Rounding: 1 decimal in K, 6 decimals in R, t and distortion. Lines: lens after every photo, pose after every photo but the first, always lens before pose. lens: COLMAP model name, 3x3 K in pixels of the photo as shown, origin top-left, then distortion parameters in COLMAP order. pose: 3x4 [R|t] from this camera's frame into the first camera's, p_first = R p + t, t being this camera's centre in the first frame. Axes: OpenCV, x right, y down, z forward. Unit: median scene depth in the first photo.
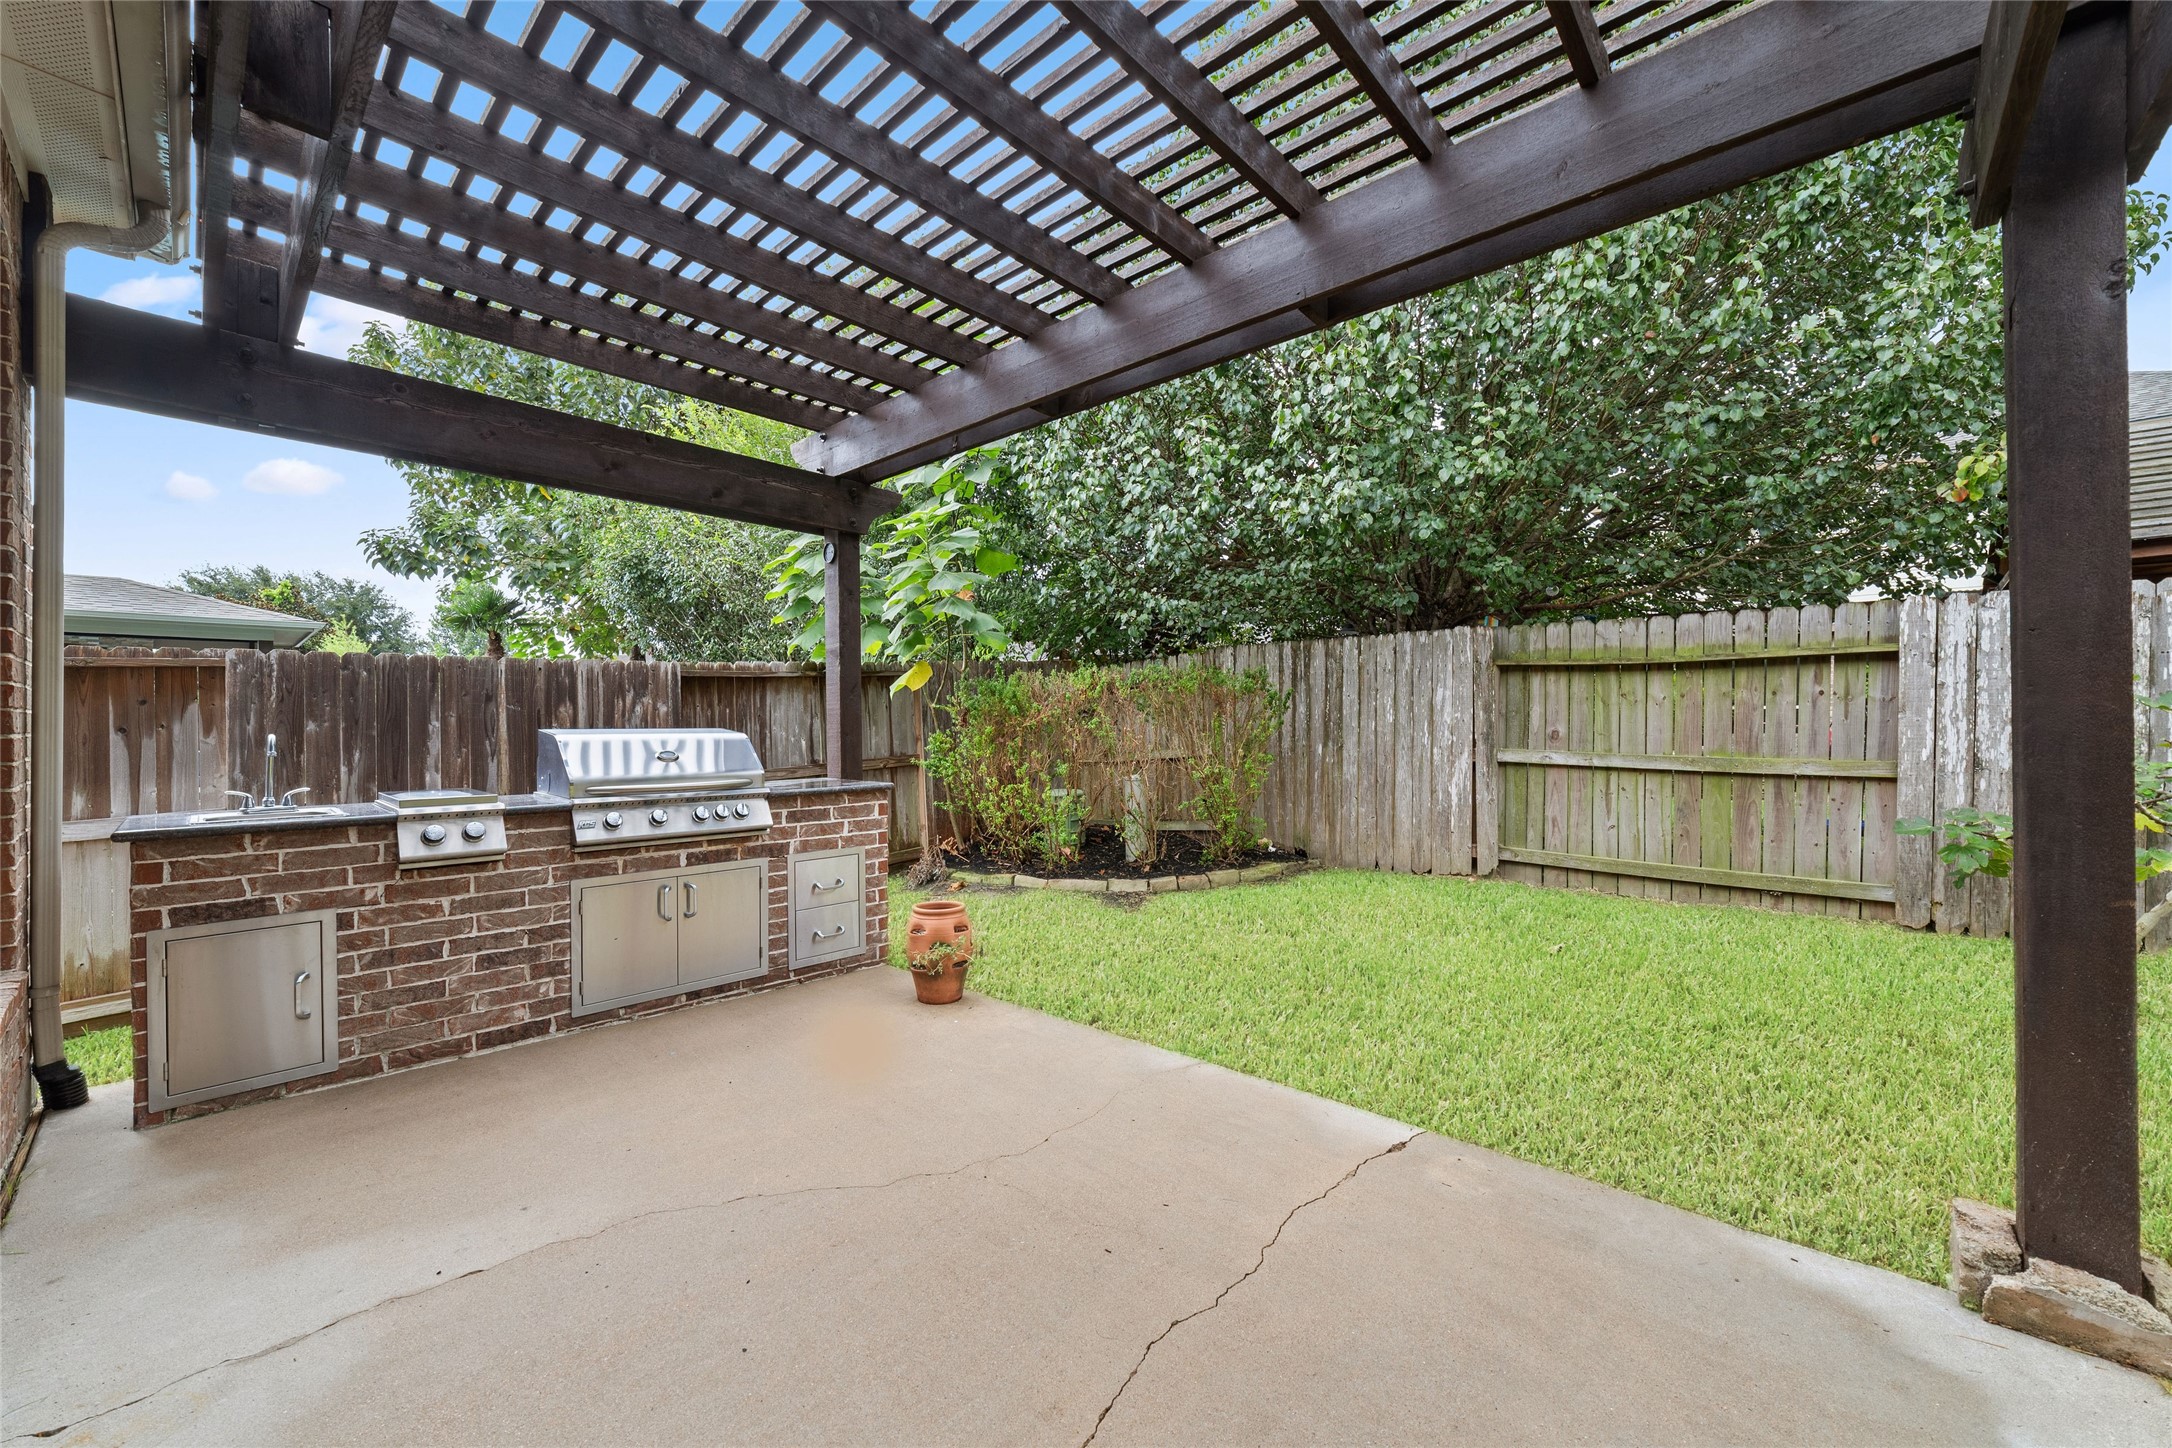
lens RADIAL K [[833.1, 0, 1180.1], [0, 833.1, 782.6], [0, 0, 1]] dist [-0.016681, 0.005201]
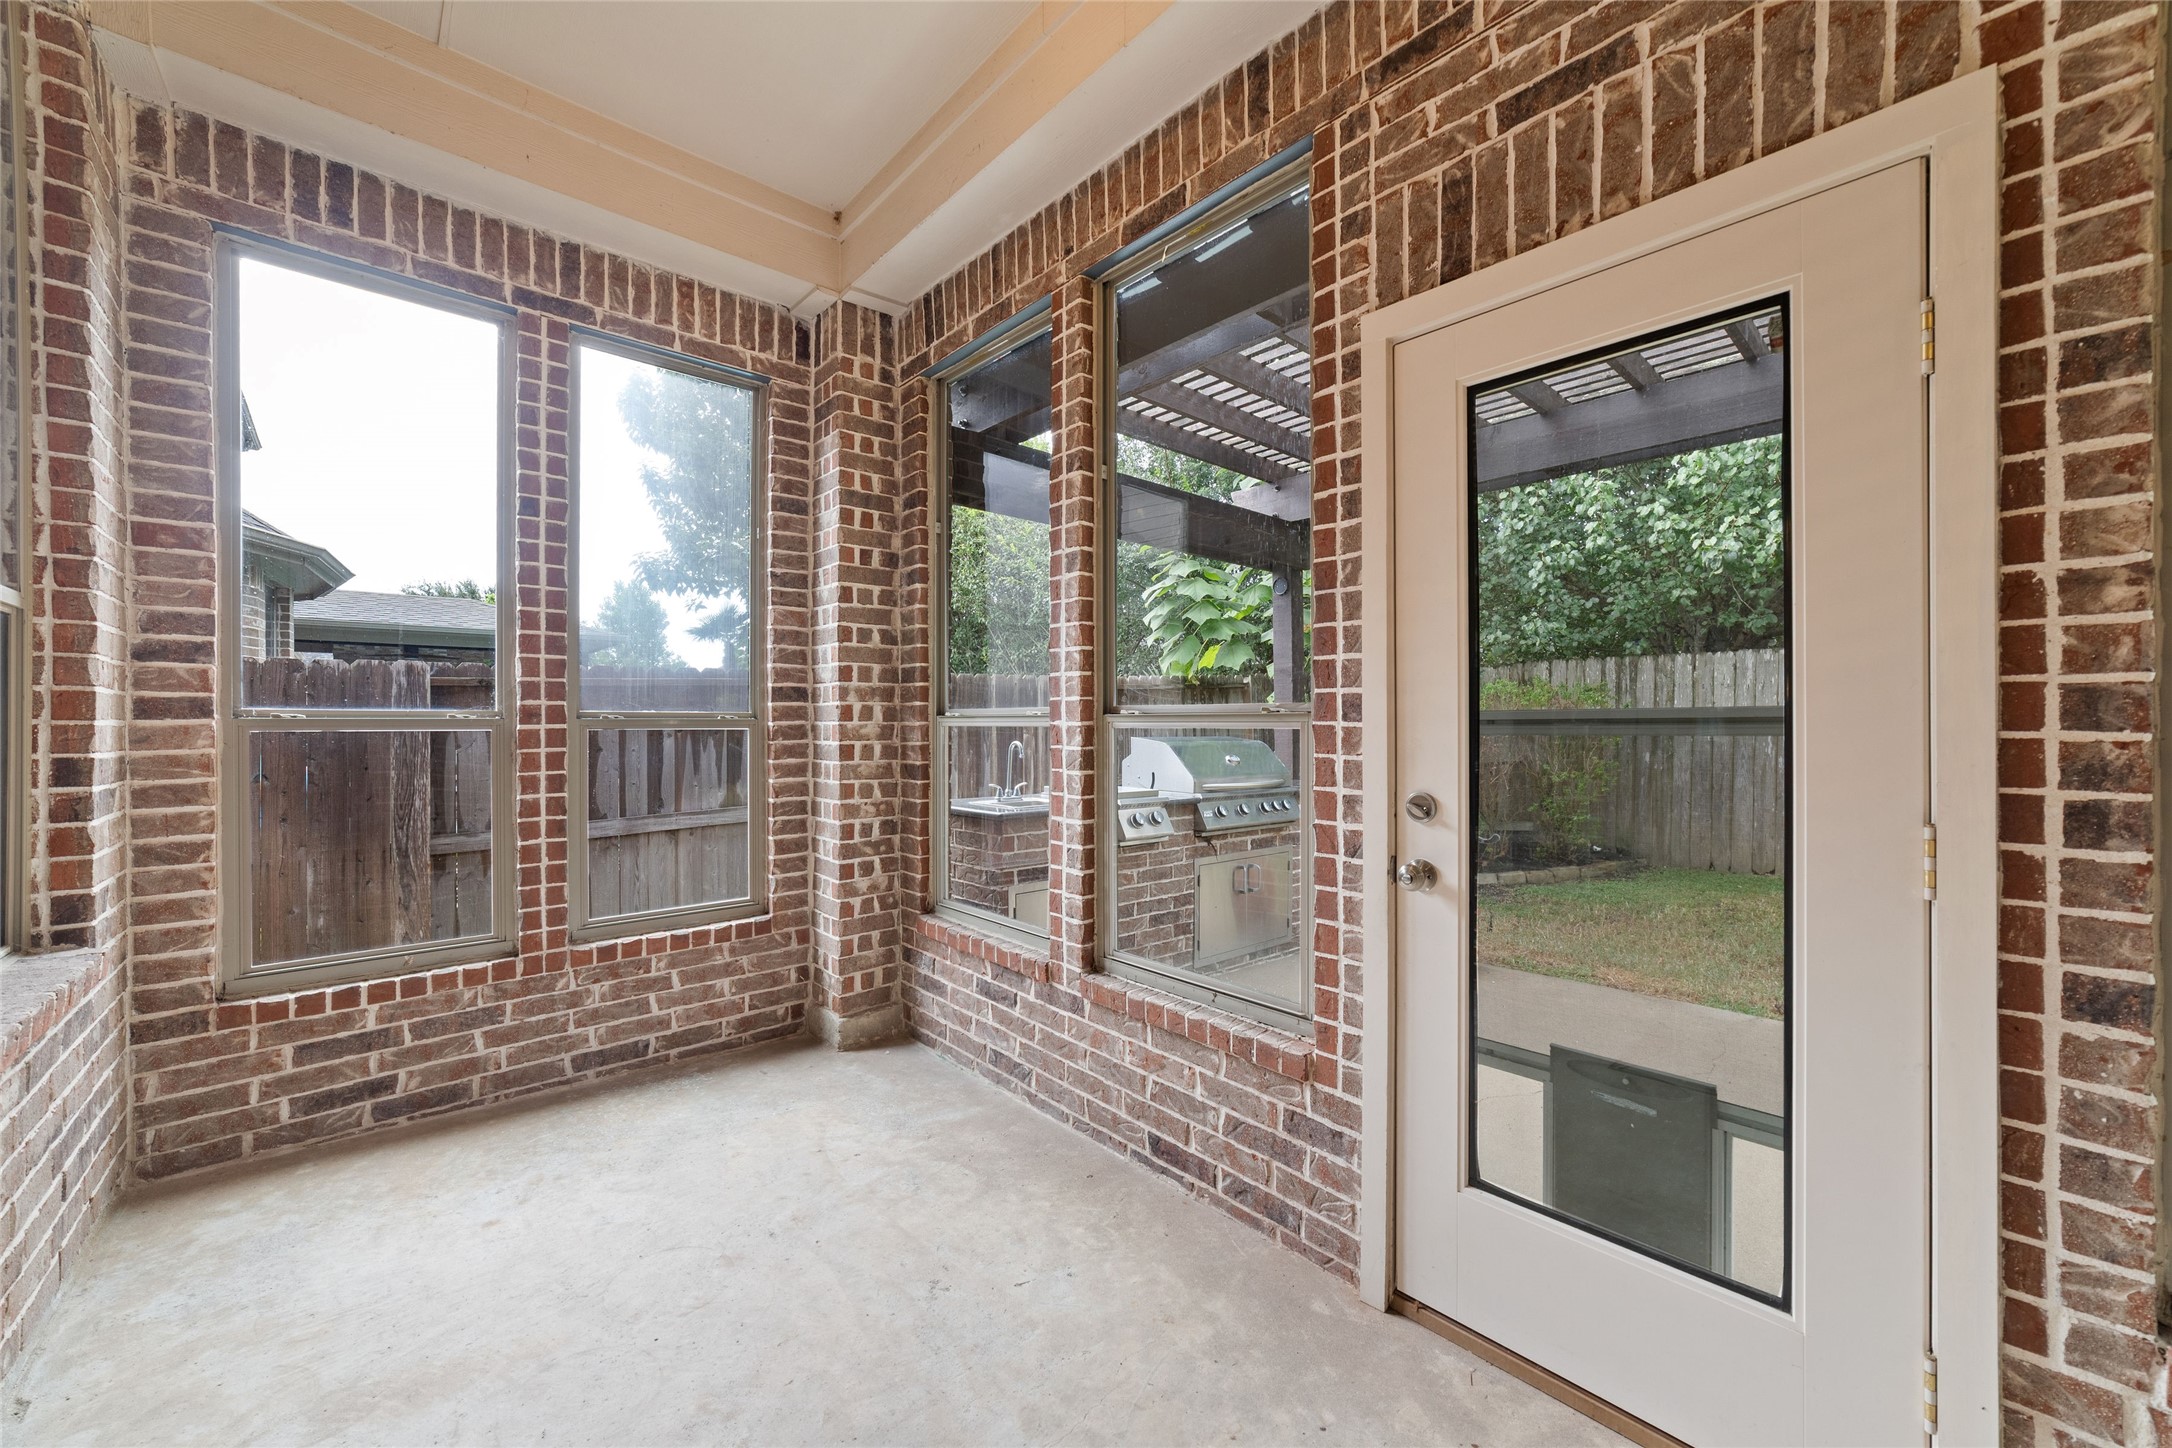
lens RADIAL K [[833.1, 0, 1155.1], [0, 833.1, 781.3], [0, 0, 1]] dist [-0.016681, 0.005201]
pose [[0.993814, 0.013369, -0.110246, -0.446987], [-0.013550, 0.999908, -0.000899, 0.001445], [0.110224, 0.002387, 0.993904, -0.180836]]
